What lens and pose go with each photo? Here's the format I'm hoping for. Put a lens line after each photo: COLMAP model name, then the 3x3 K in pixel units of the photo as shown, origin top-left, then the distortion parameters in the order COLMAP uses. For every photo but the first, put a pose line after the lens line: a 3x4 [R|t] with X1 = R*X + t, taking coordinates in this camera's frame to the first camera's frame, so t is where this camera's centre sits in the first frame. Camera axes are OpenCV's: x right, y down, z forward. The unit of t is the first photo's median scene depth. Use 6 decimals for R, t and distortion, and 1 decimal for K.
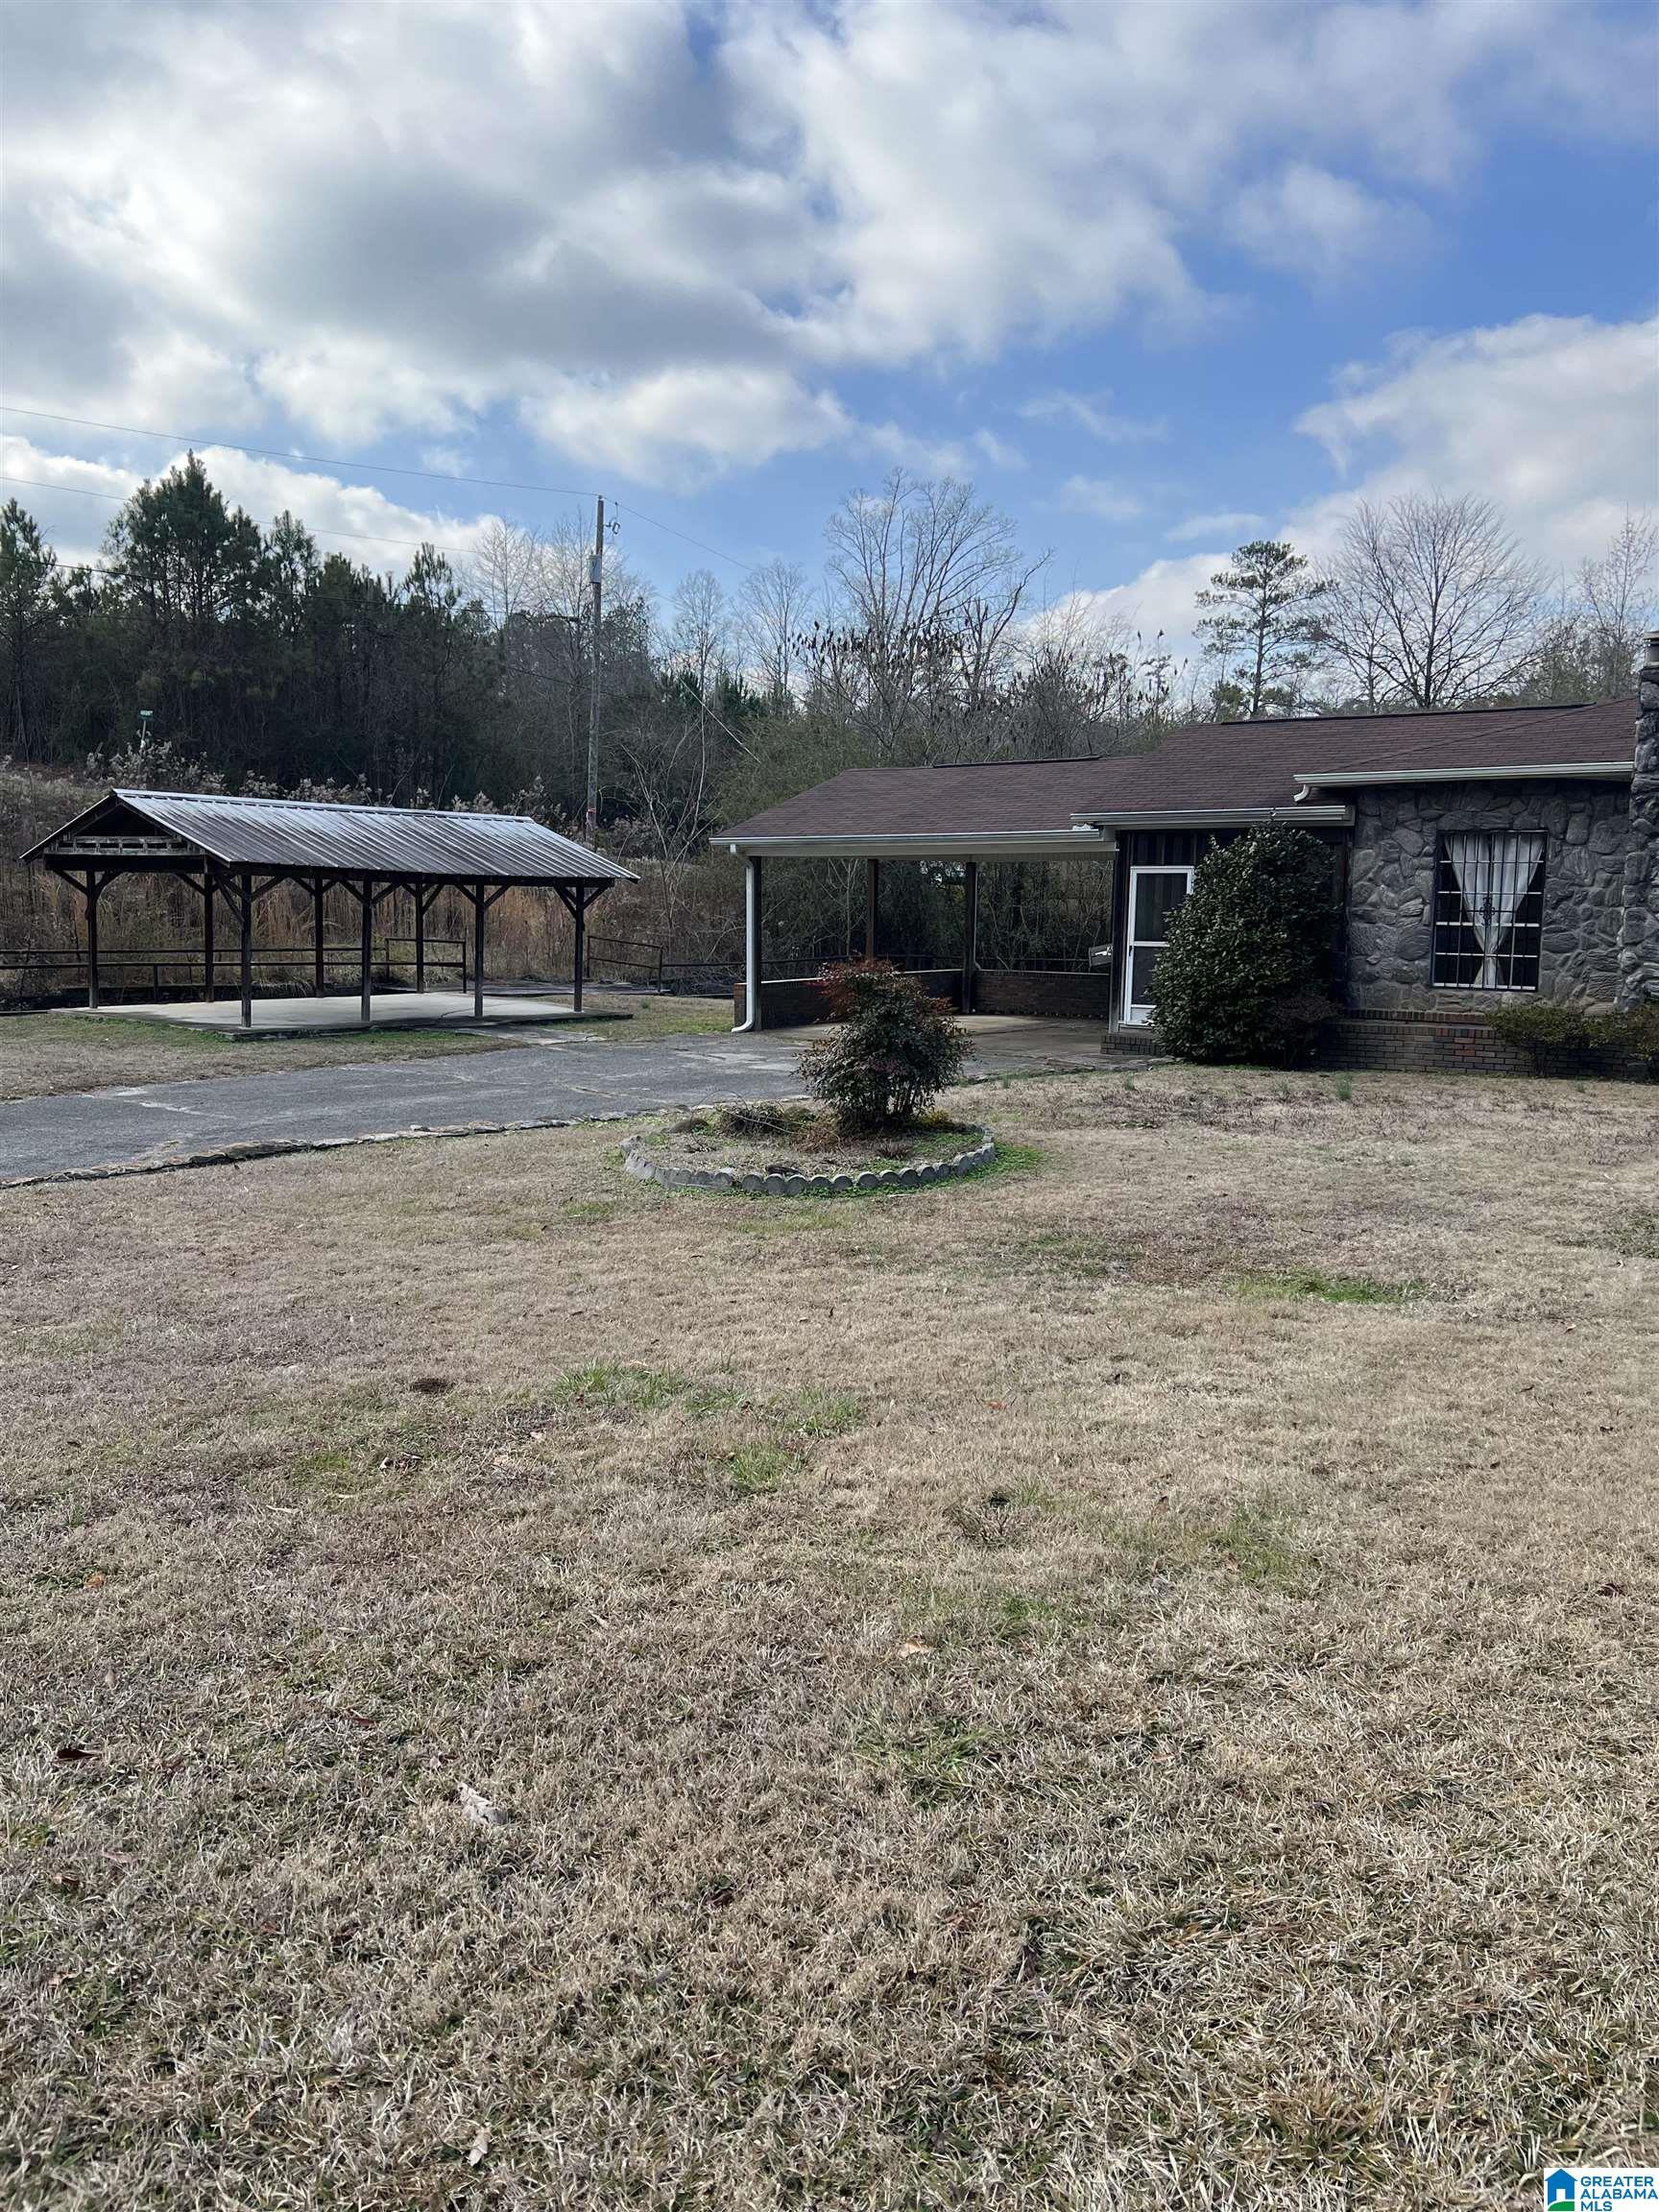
lens RADIAL K [[1681.6, 0, 819.5], [0, 1681.6, 1102.9], [0, 0, 1]] dist [0.080775, -0.156530]
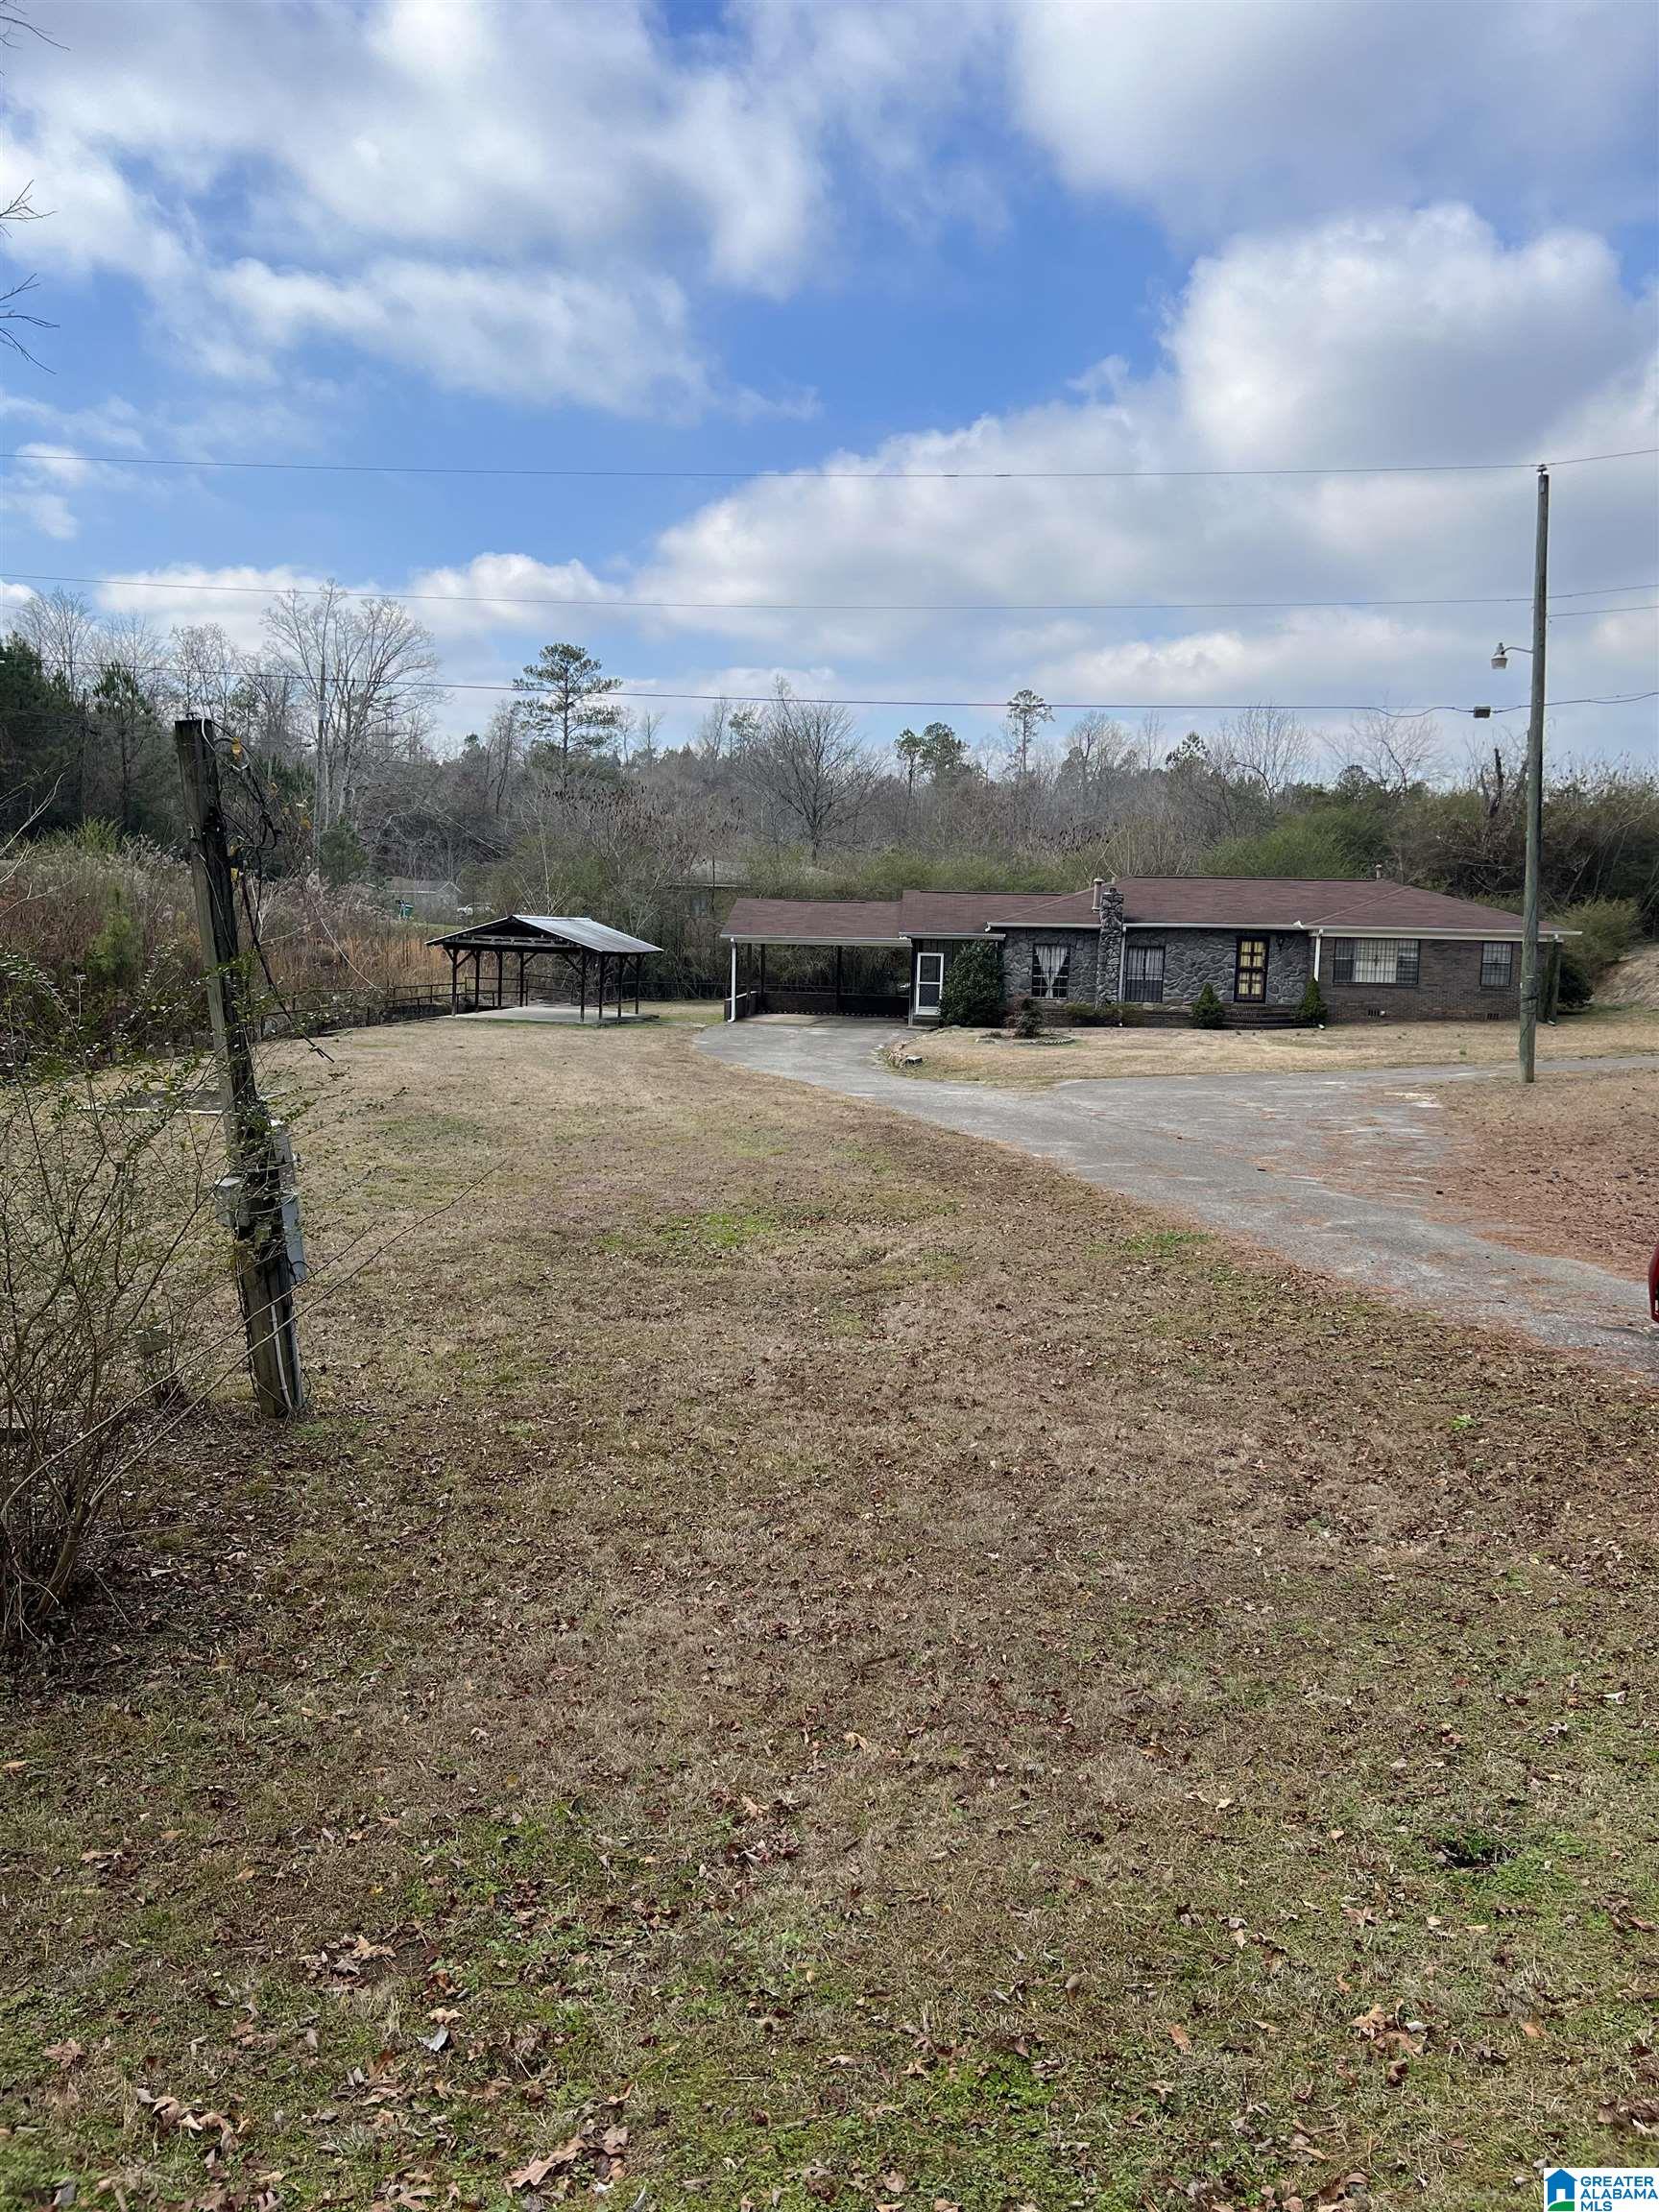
lens RADIAL K [[1682.7, 0, 823.2], [0, 1682.7, 1115.1], [0, 0, 1]] dist [0.111572, -0.306326]
pose [[0.872354, -0.045021, 0.486798, -1.309557], [0.043749, 0.998945, 0.013988, 0.071022], [-0.486914, 0.009094, 0.873403, -1.273704]]
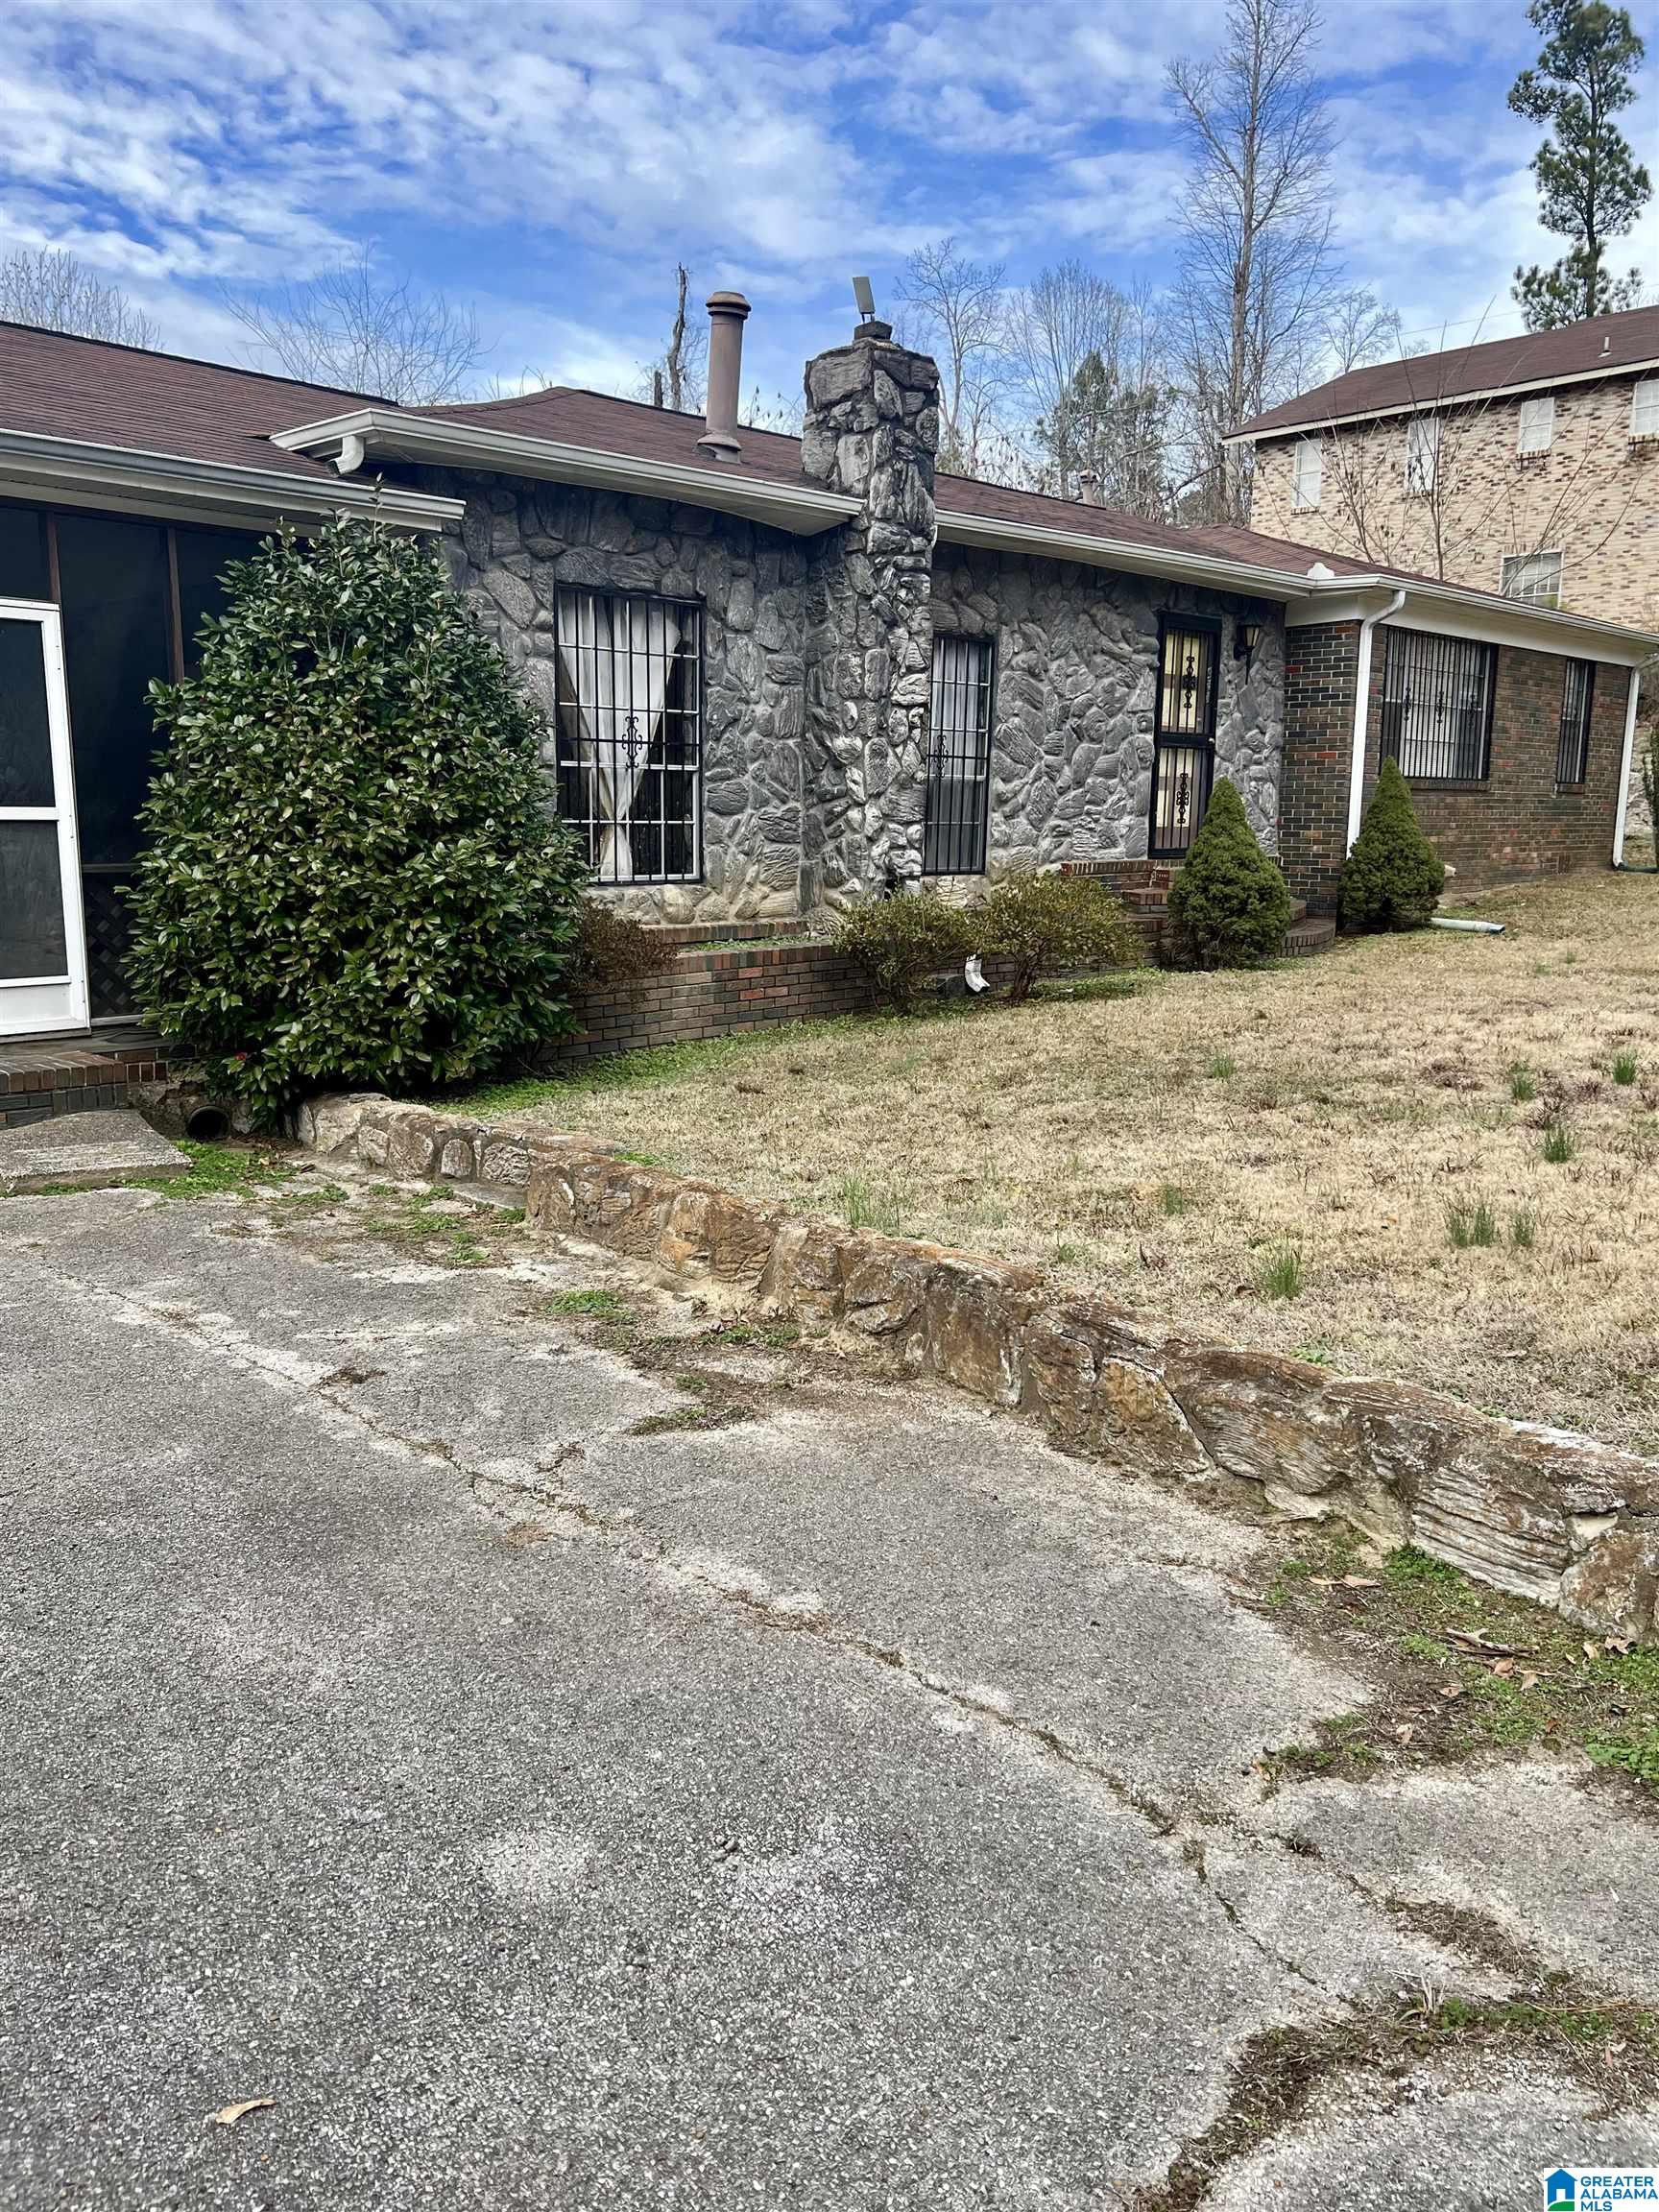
lens RADIAL K [[1704.4, 0, 829.5], [0, 1704.4, 1106.0], [0, 0, 1]] dist [0.048849, 0.002018]
pose [[0.149112, -0.173752, 0.973435, -0.158267], [0.121263, 0.980223, 0.156388, -0.073468], [-0.981357, 0.094723, 0.167233, 0.828251]]
